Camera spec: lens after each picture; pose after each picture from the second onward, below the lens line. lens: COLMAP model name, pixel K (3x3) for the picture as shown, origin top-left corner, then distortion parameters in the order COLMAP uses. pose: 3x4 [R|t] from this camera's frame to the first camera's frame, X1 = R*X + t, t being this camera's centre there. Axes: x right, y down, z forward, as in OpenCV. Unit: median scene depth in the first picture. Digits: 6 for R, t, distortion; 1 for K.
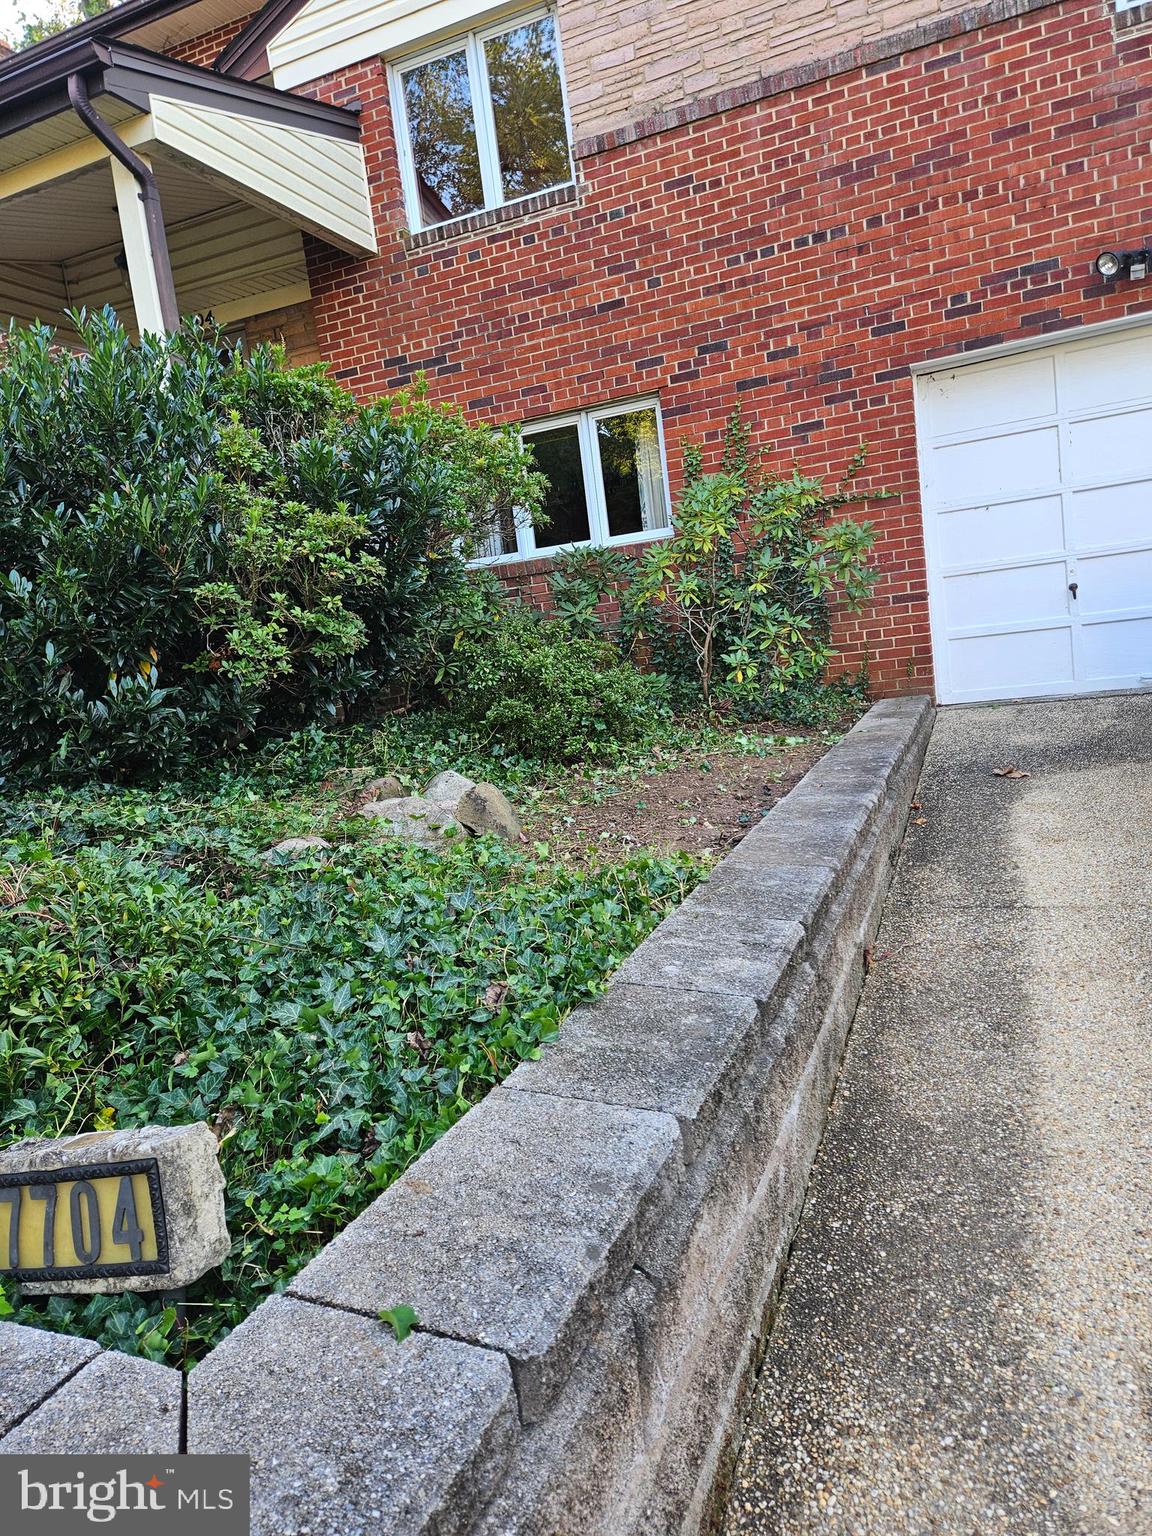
lens RADIAL K [[1014.2, 0, 569.3], [0, 1014.2, 764.2], [0, 0, 1]] dist [0.080206, -0.064666]
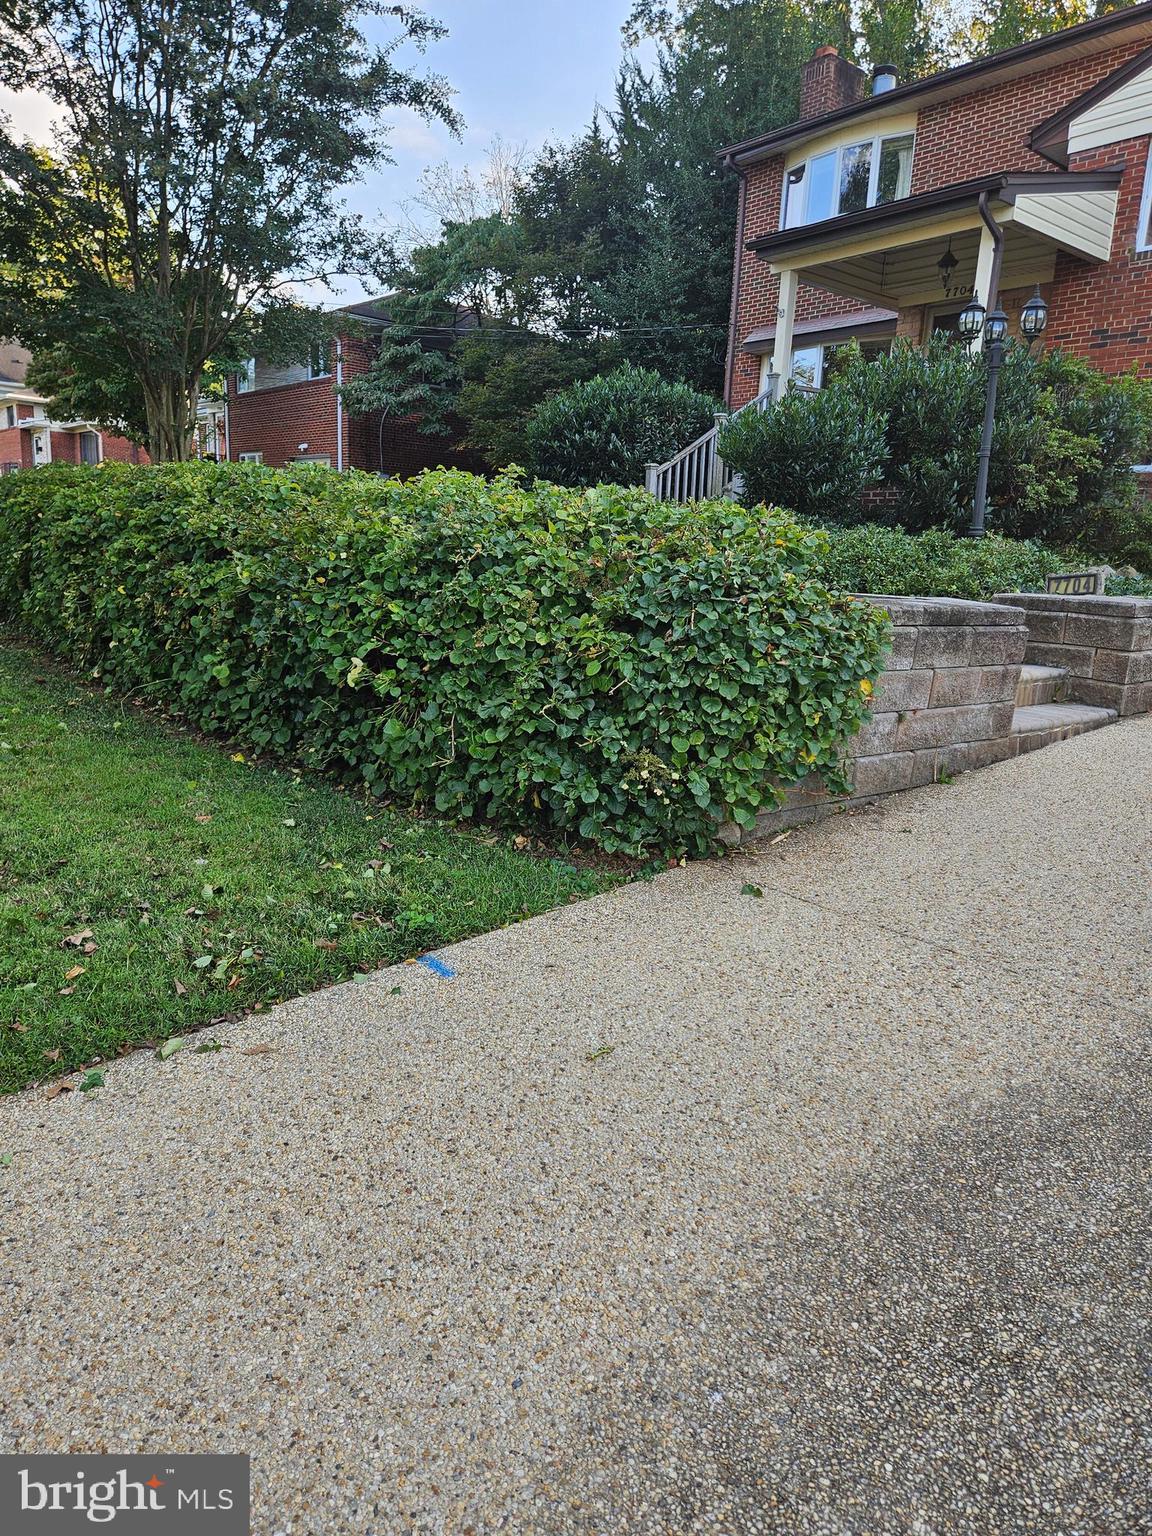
lens RADIAL K [[1014.2, 0, 569.3], [0, 1014.2, 764.2], [0, 0, 1]] dist [0.080206, -0.064666]
pose [[0.872446, 0.254811, -0.417024, -0.057397], [-0.209309, 0.965916, 0.152305, 0.208828], [0.441619, -0.045591, 0.896044, -0.970914]]
